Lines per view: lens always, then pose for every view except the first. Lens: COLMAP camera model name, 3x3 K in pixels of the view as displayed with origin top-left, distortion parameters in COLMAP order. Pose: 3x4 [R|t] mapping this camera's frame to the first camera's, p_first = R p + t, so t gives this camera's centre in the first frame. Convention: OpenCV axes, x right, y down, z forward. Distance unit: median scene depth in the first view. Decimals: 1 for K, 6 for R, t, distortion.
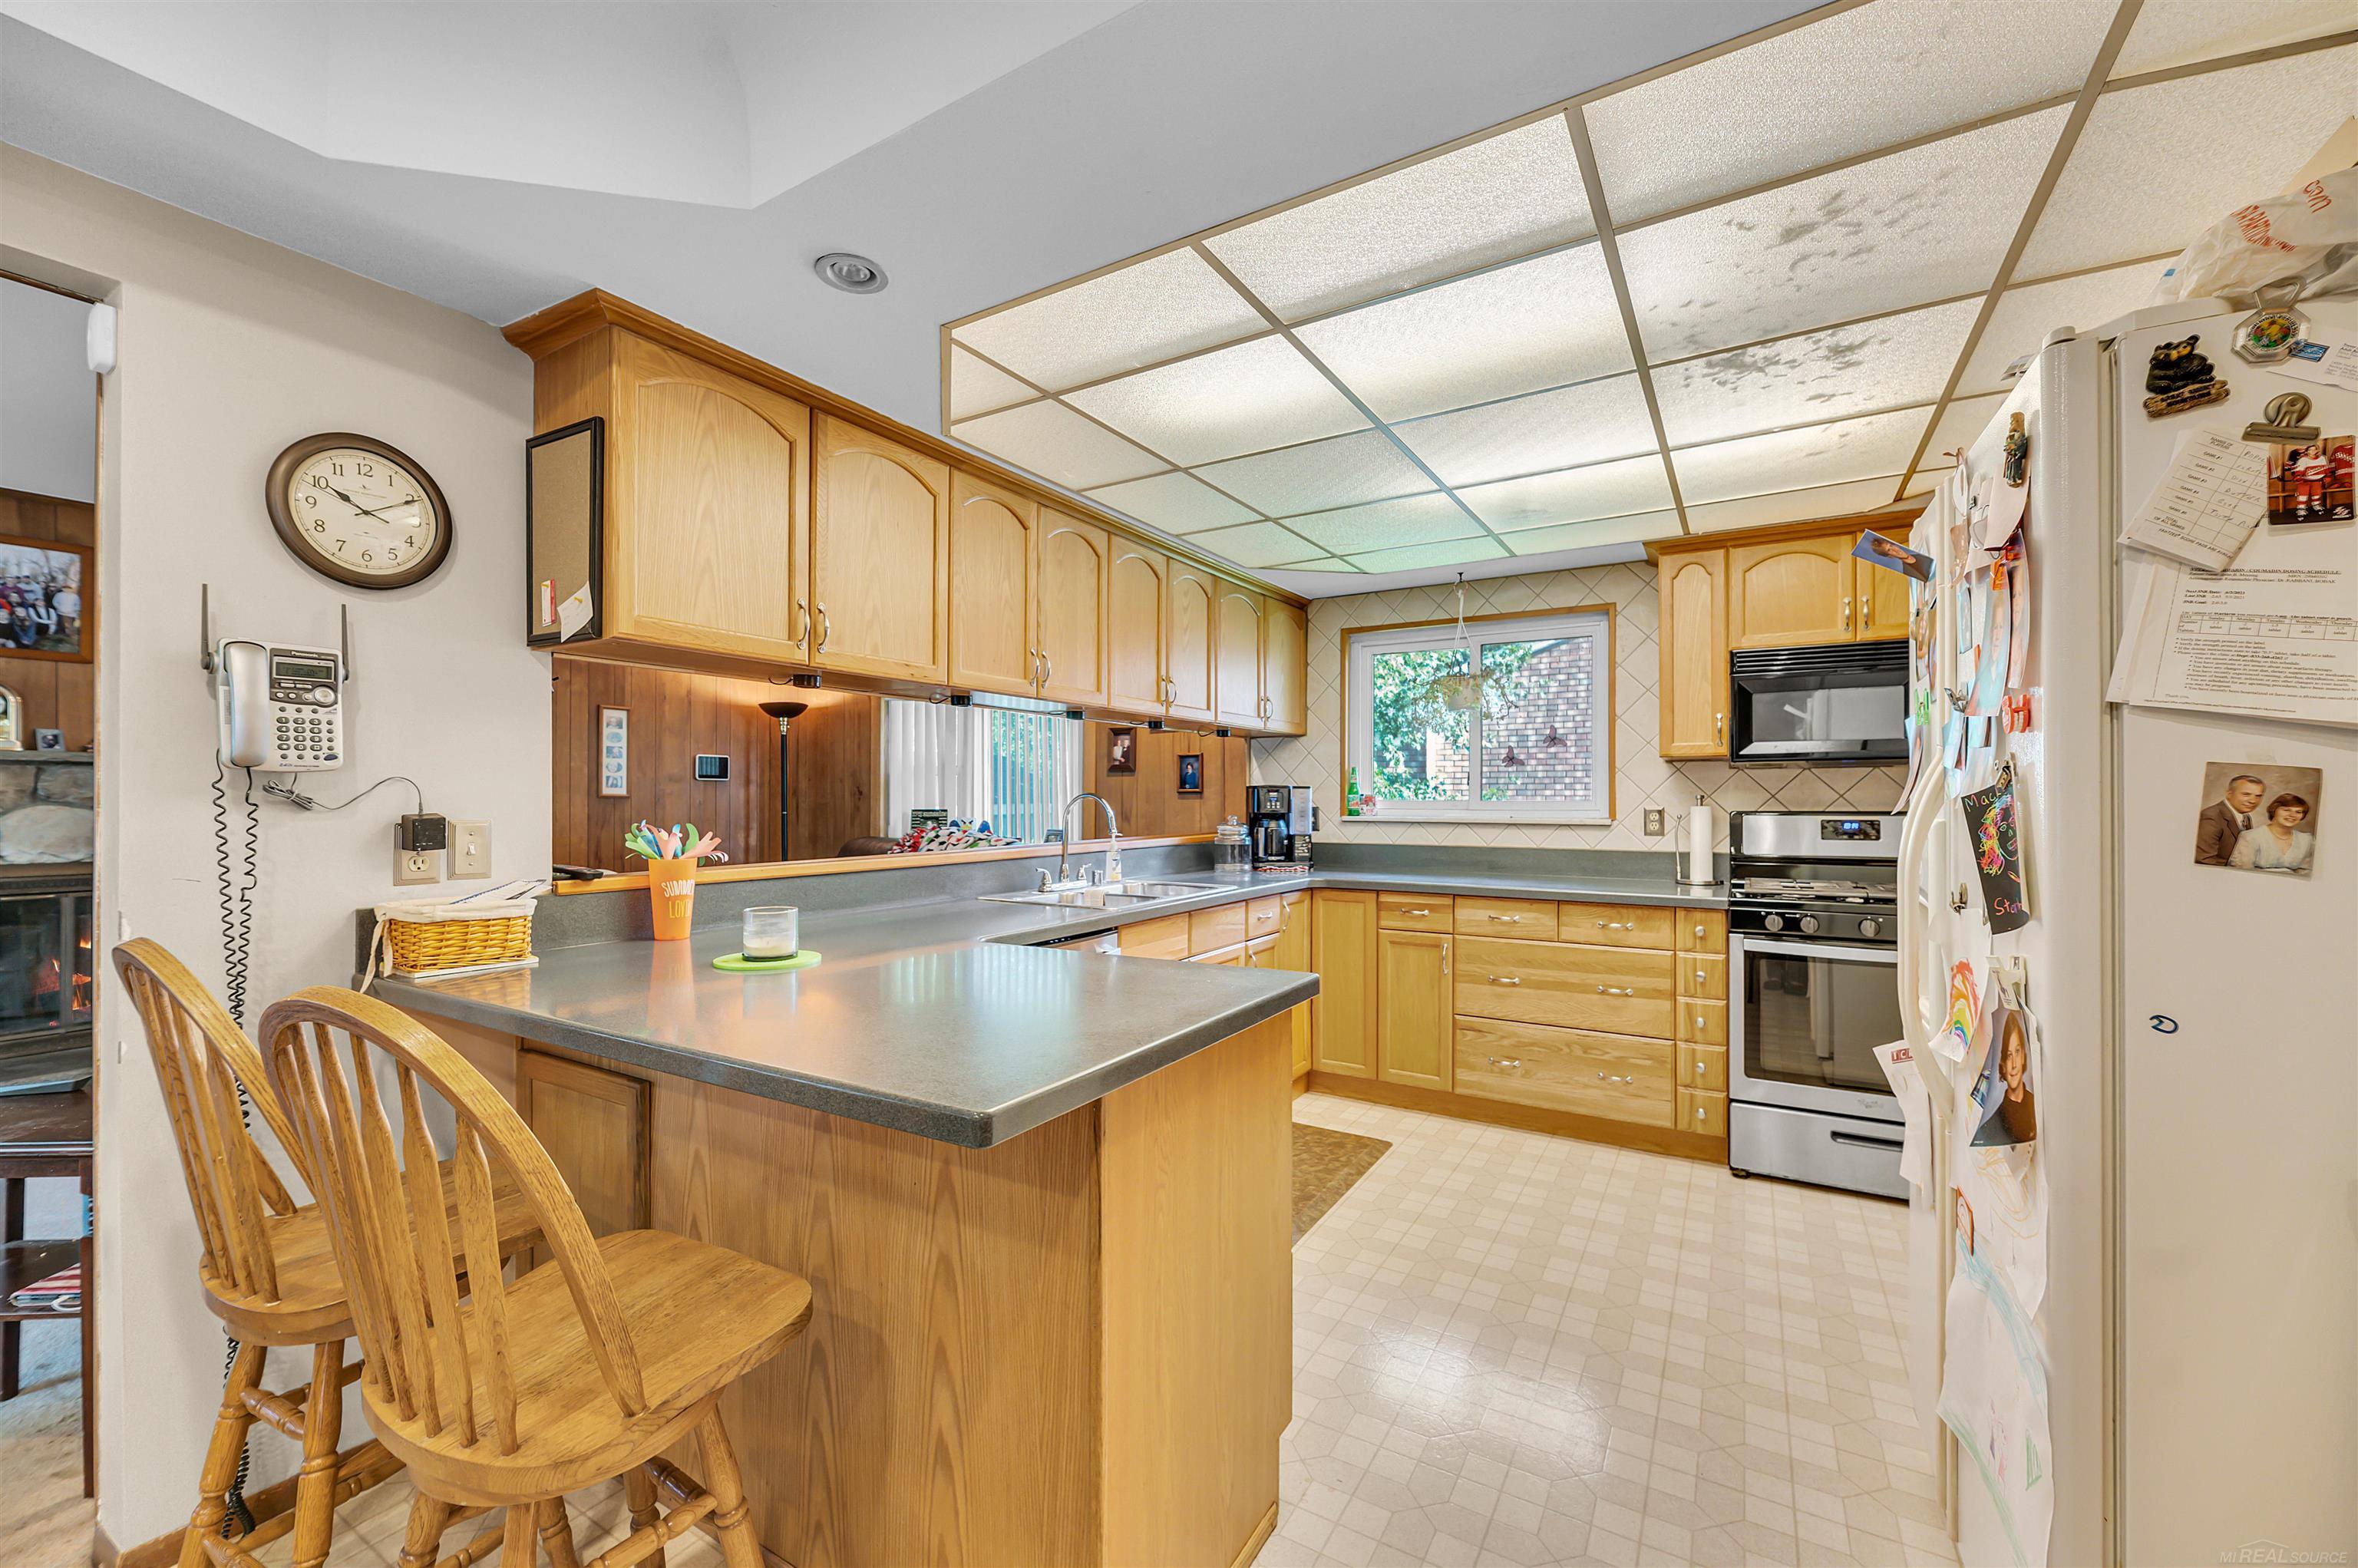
lens RADIAL K [[959.9, 0, 1124.4], [0, 959.9, 798.1], [0, 0, 1]] dist [-0.002886, 0.000125]
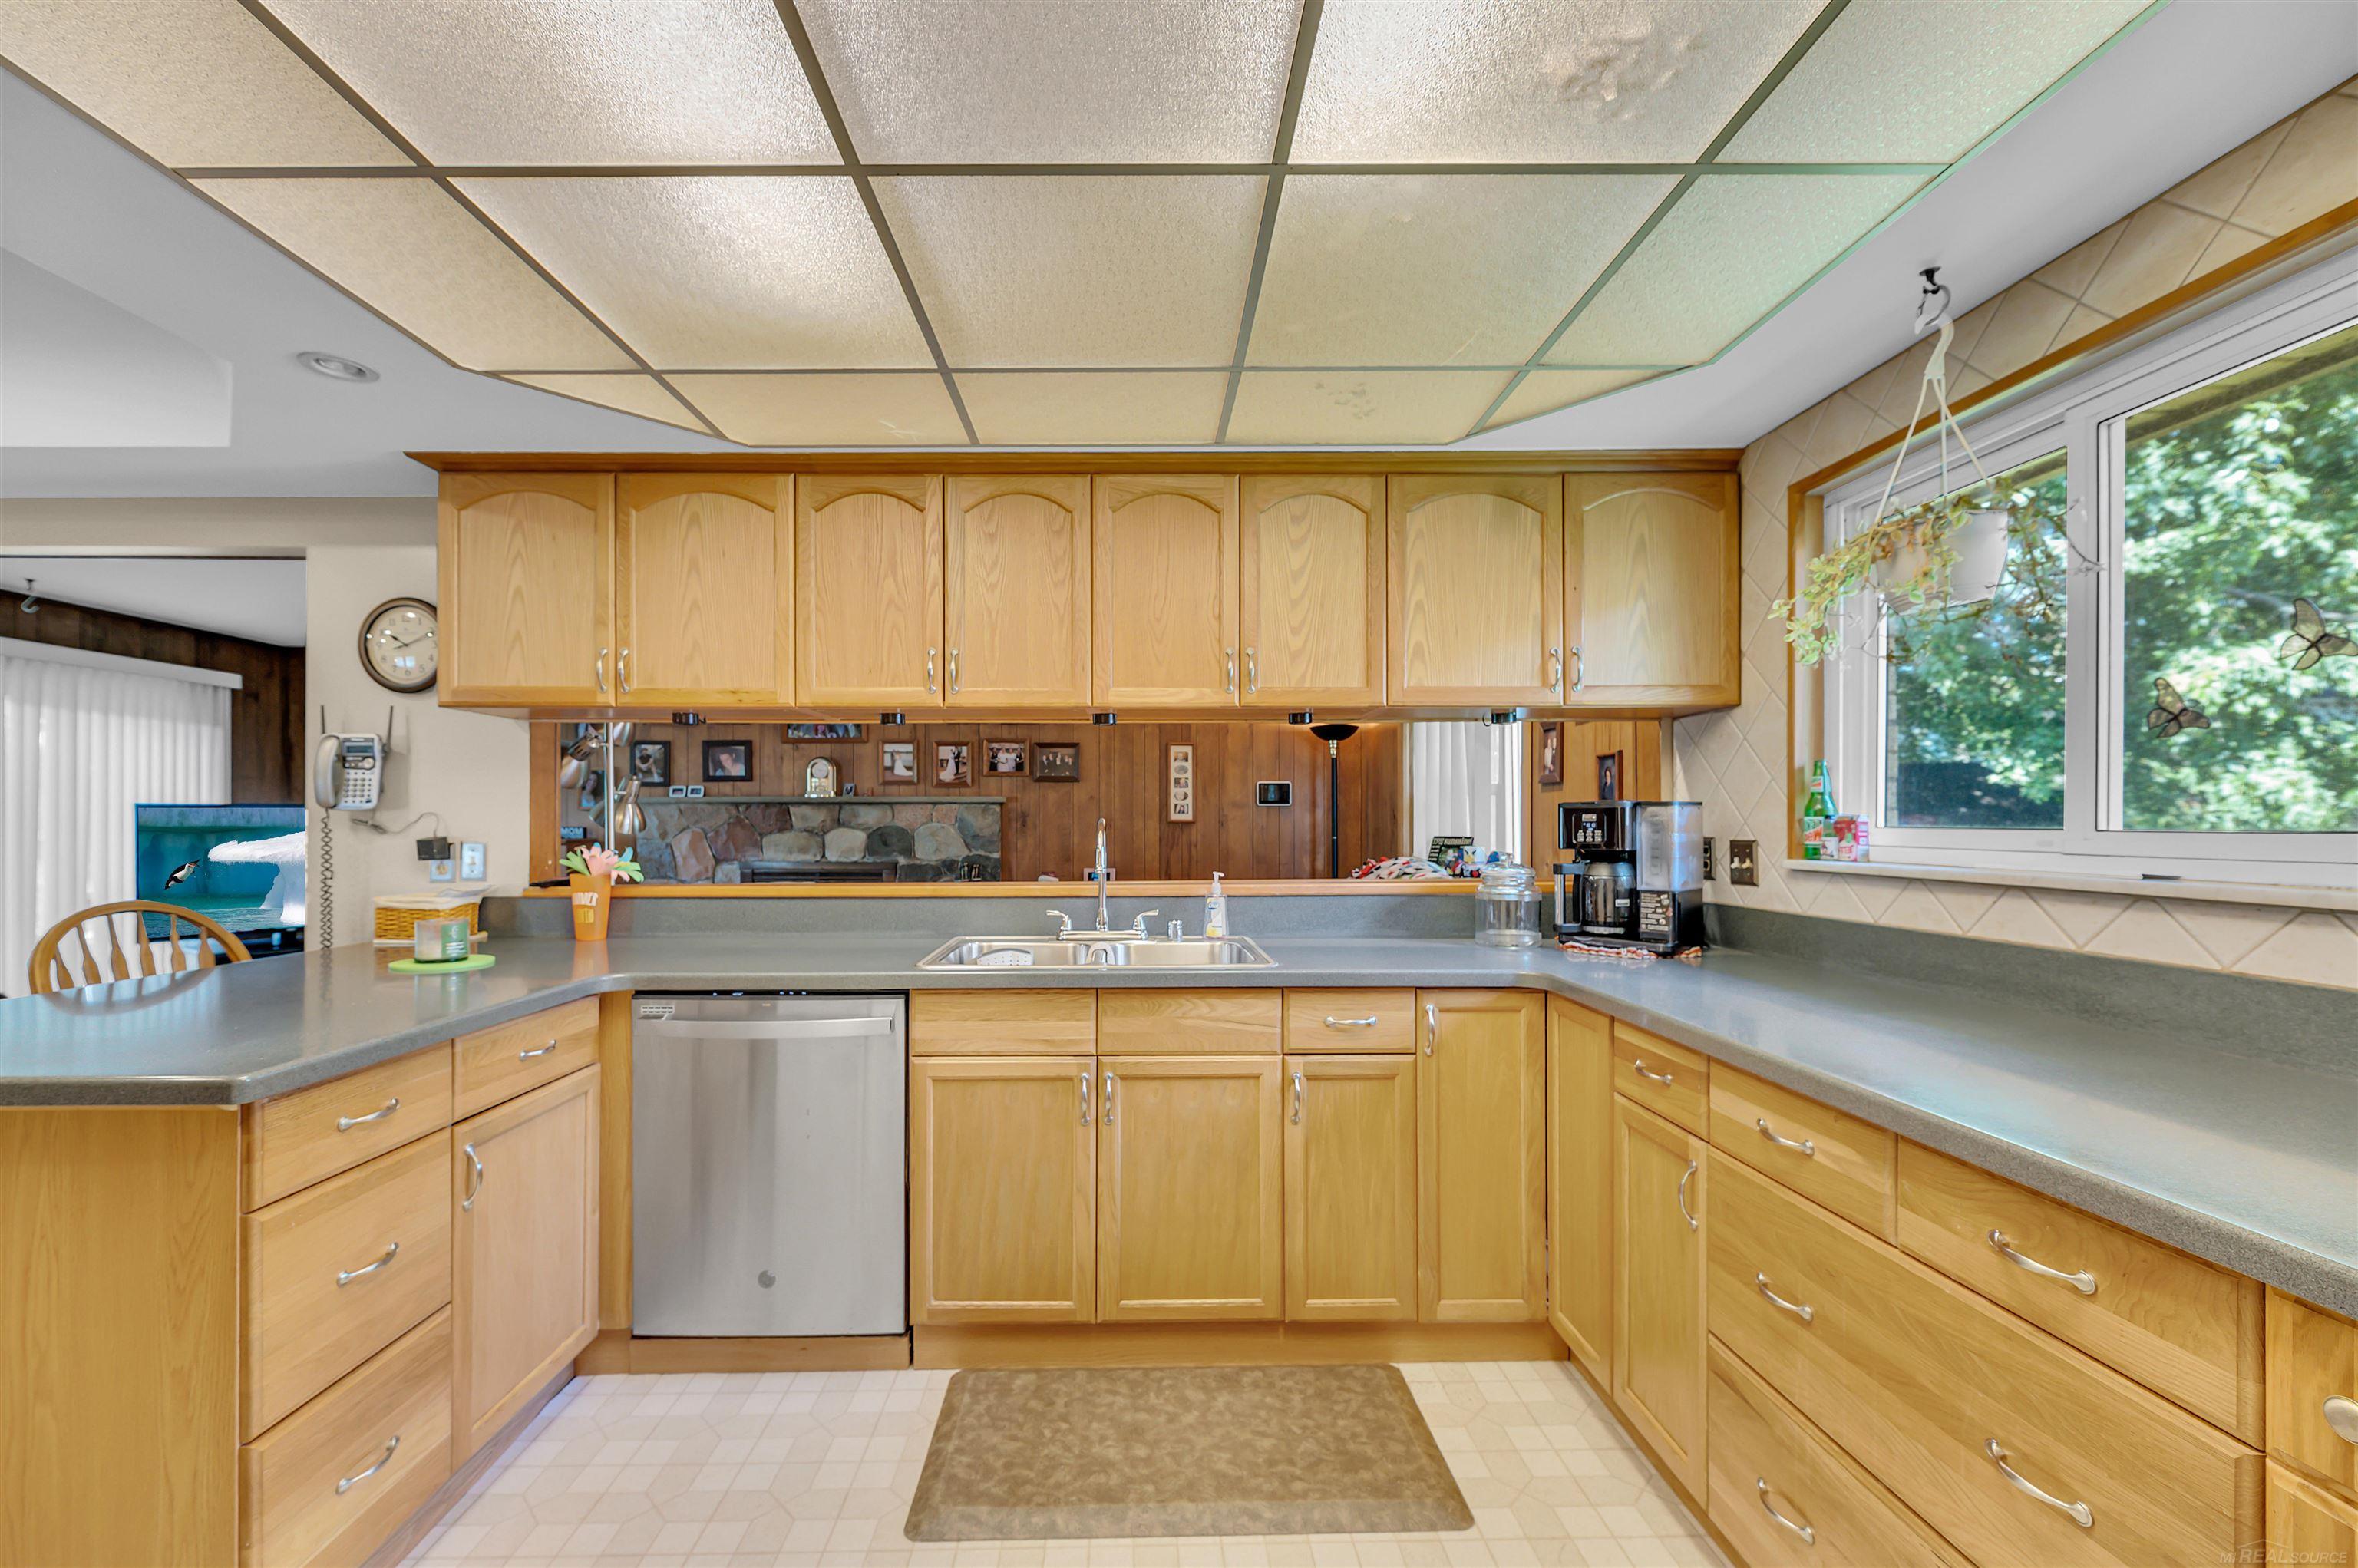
lens RADIAL K [[959.9, 0, 1158.3], [0, 959.9, 834.0], [0, 0, 1]] dist [-0.002886, 0.000125]
pose [[0.543978, 0.008240, -0.839059, 0.619528], [0.001583, 0.999940, 0.010846, -0.000422], [0.839098, -0.007228, 0.543933, 0.598799]]
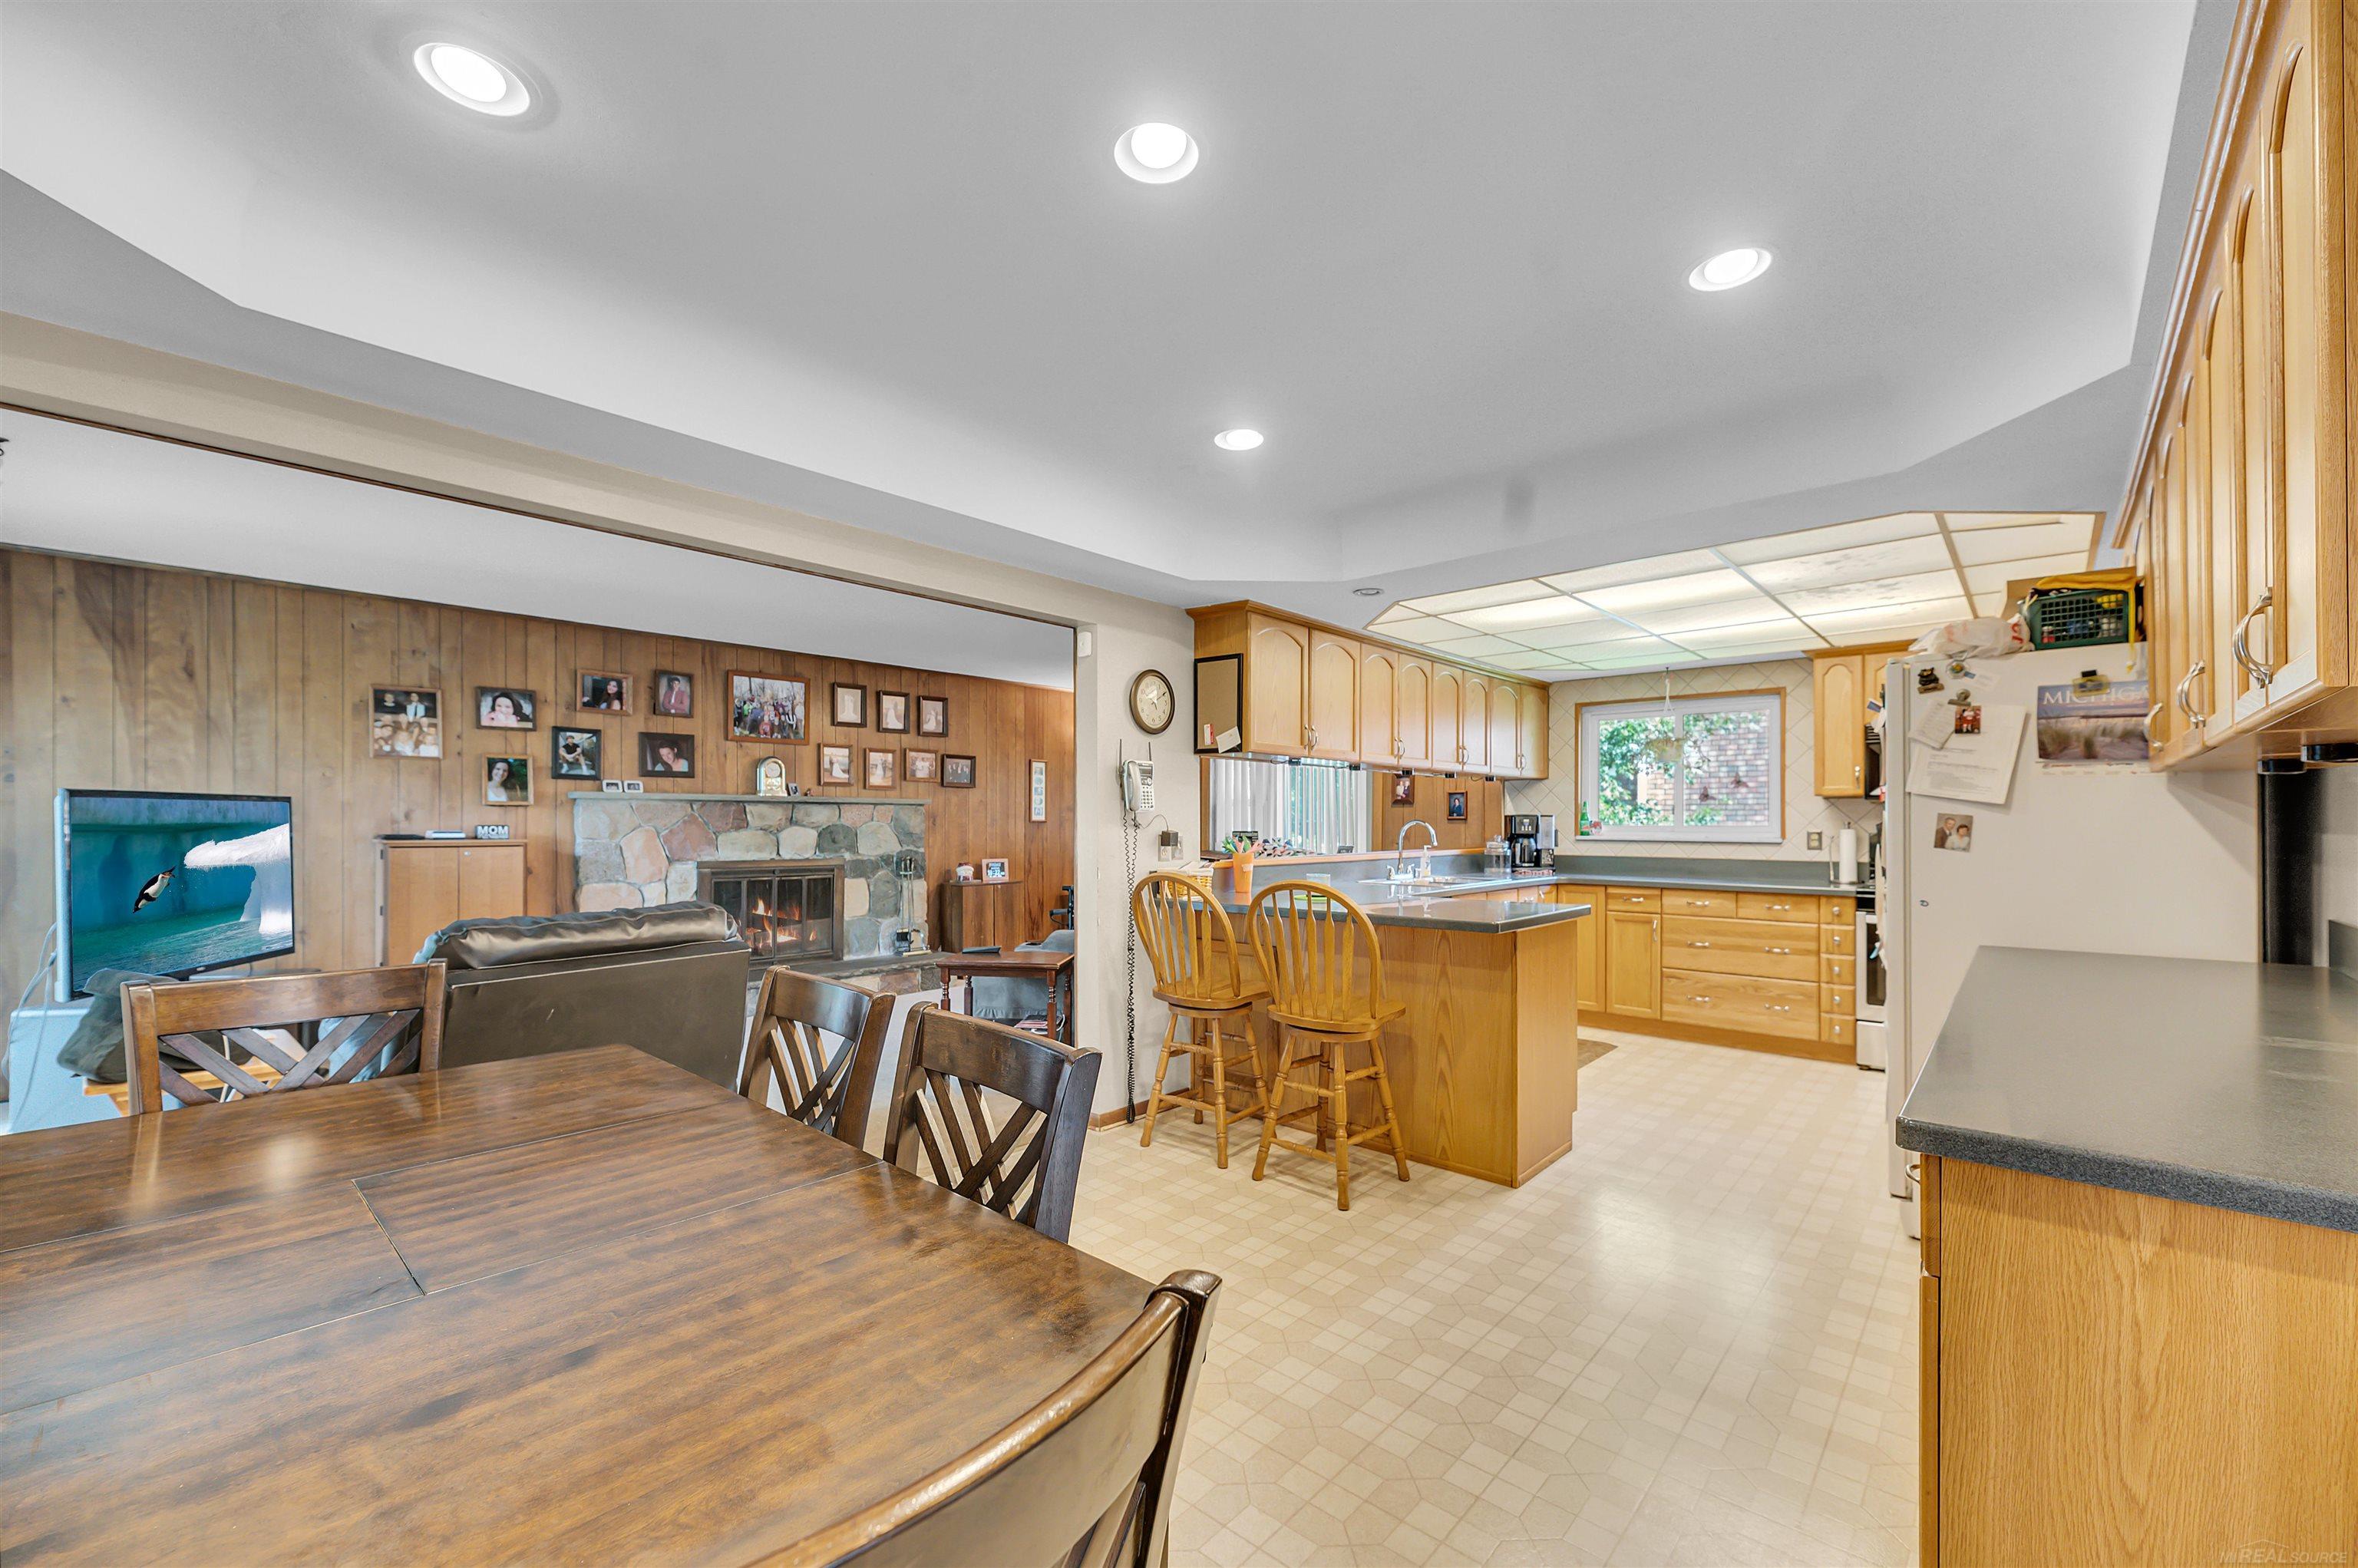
lens RADIAL K [[959.9, 0, 1109.4], [0, 959.9, 823.8], [0, 0, 1]] dist [-0.002886, 0.000125]
pose [[0.980710, 0.001735, -0.195462, -0.221766], [-0.001303, 0.999996, 0.002339, -0.002110], [0.195465, -0.002039, 0.980709, -0.672605]]
